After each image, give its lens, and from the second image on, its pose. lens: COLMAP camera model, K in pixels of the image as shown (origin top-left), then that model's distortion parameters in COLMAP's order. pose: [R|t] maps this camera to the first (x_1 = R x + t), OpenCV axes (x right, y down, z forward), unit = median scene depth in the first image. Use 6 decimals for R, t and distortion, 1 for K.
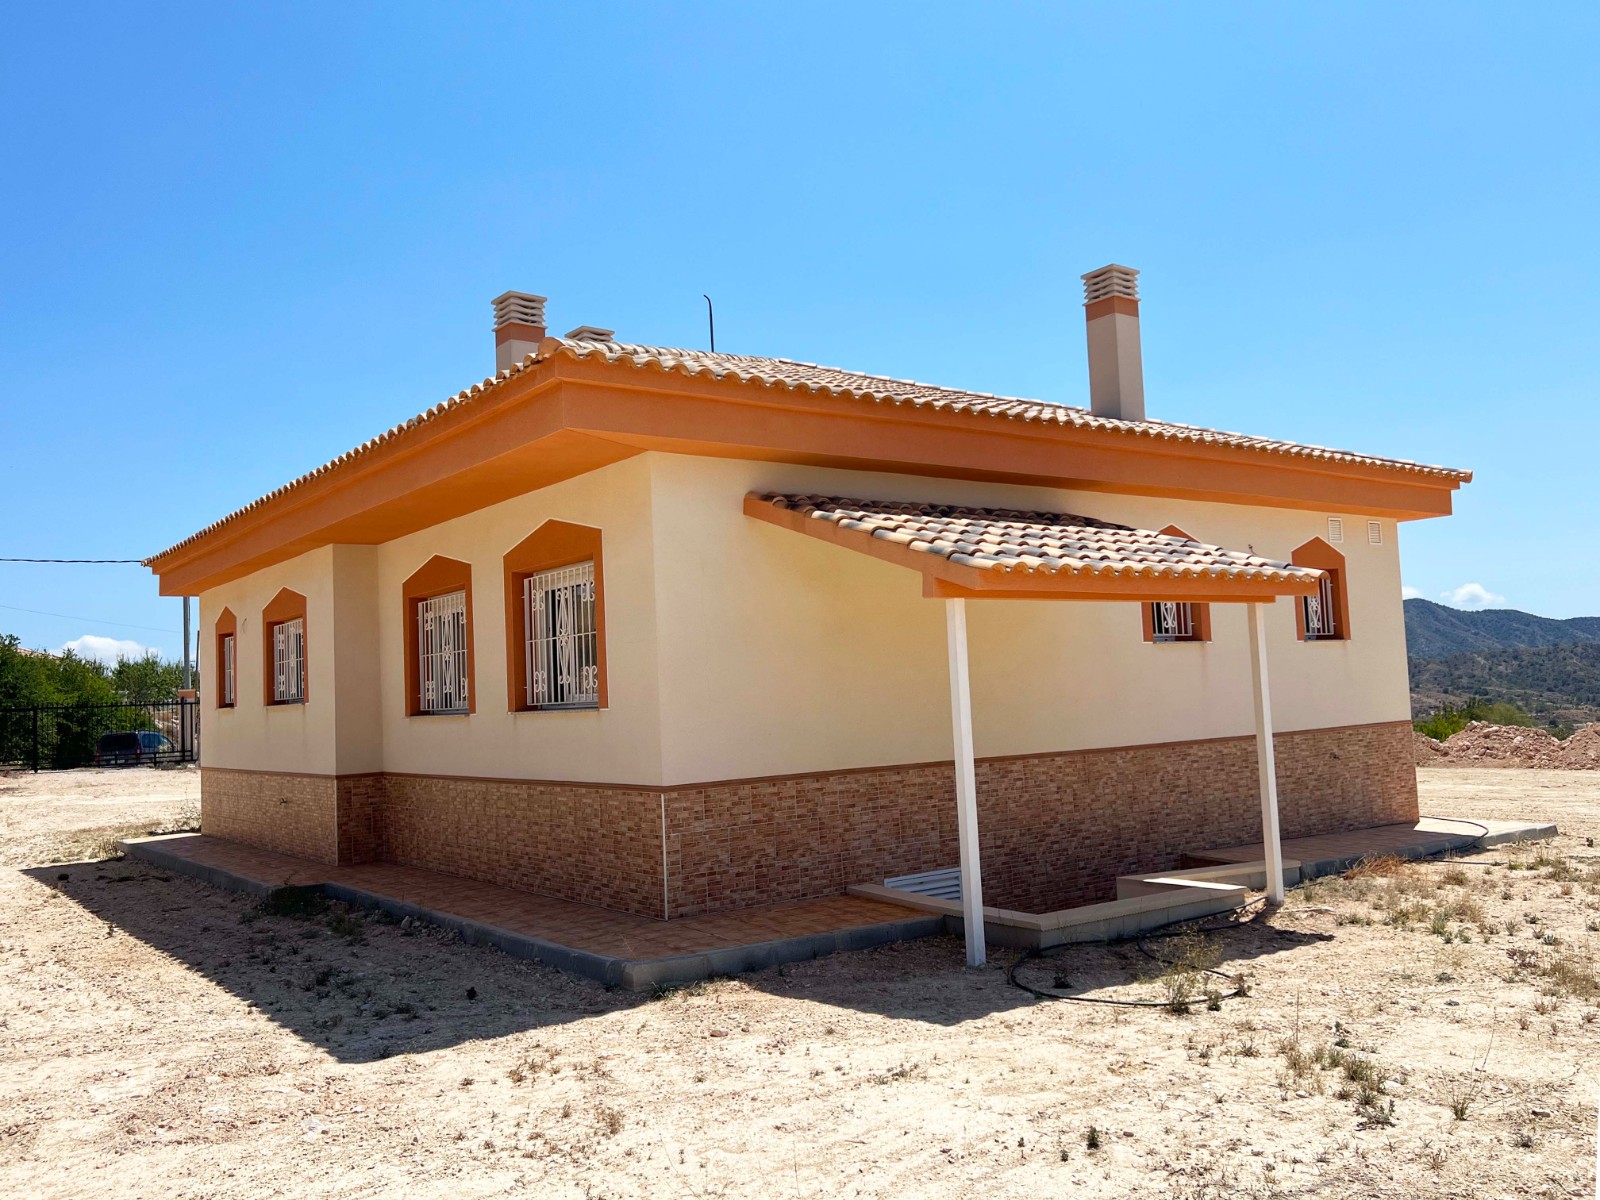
lens RADIAL K [[1200.9, 0, 800.0], [0, 1200.9, 600.0], [0, 0, 1]] dist [0.011936, -0.000405]
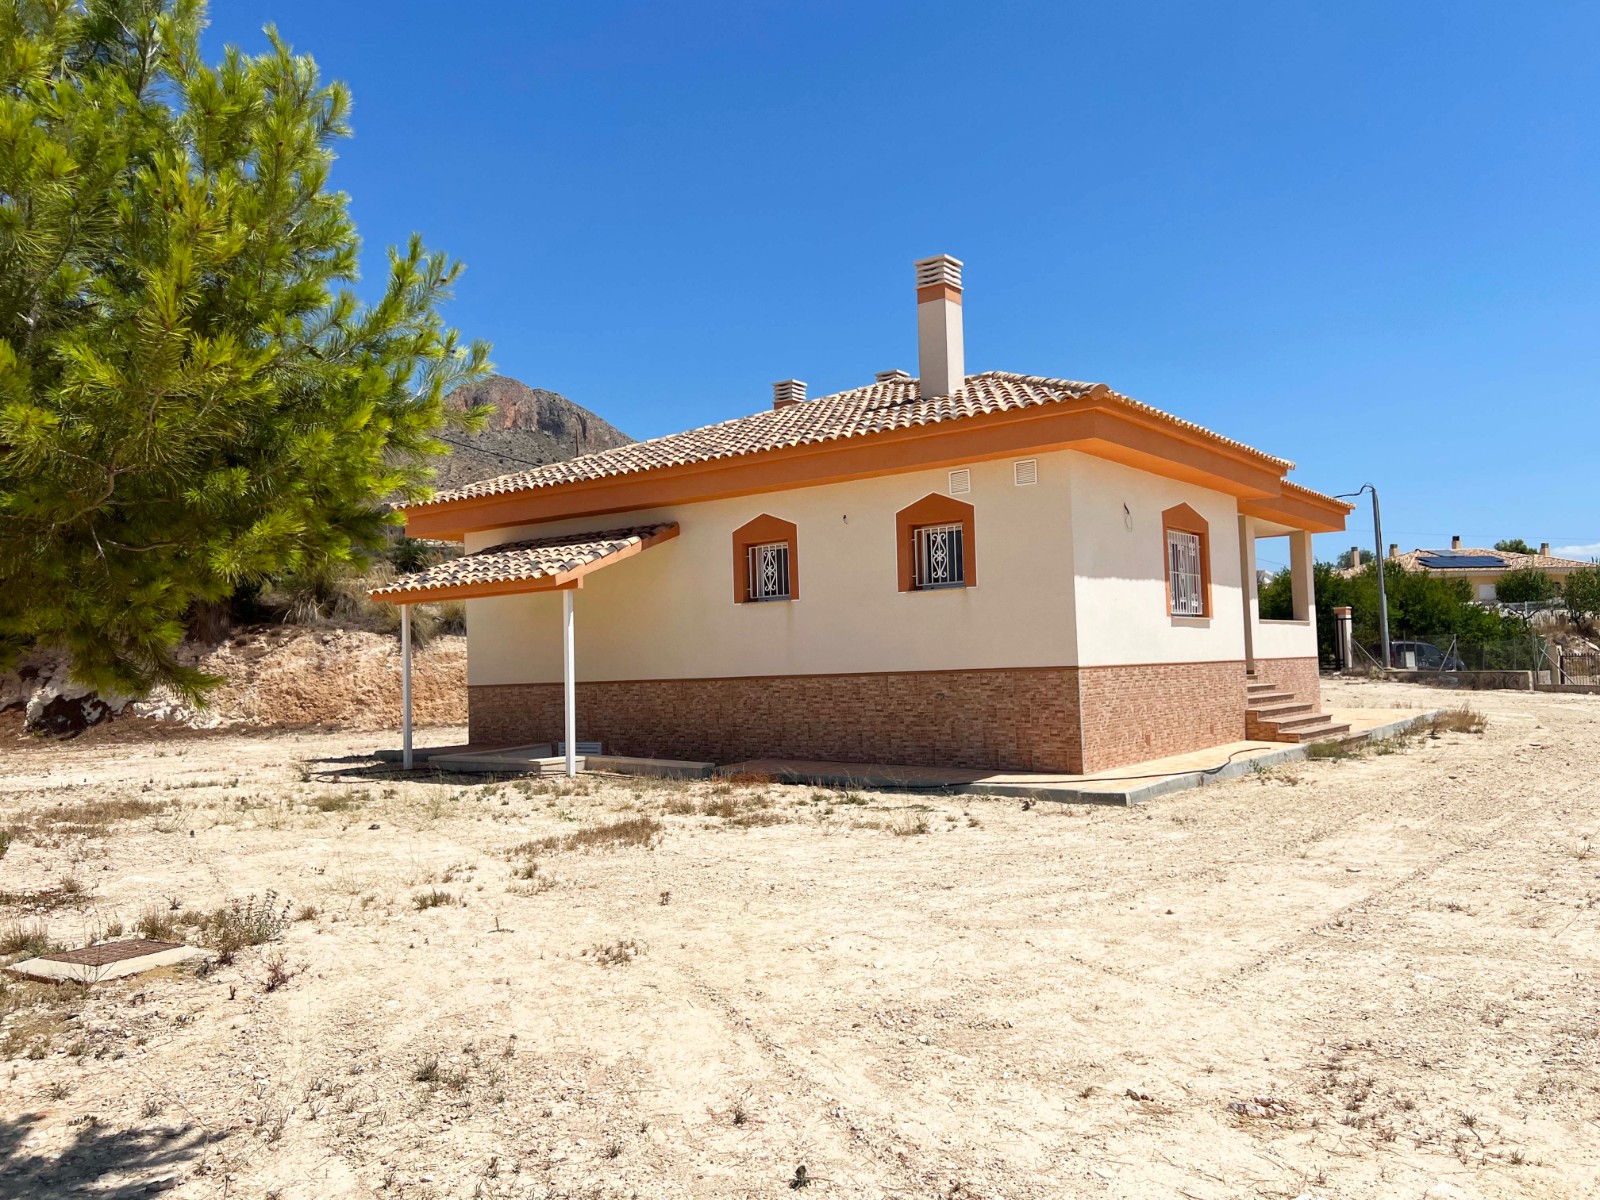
lens RADIAL K [[1200.9, 0, 800.0], [0, 1200.9, 600.0], [0, 0, 1]] dist [0.011936, -0.000405]
pose [[0.323867, -0.027607, -0.945700, 1.592720], [0.098563, 0.995120, 0.004705, 0.030792], [0.940955, -0.094734, 0.325007, 0.609480]]
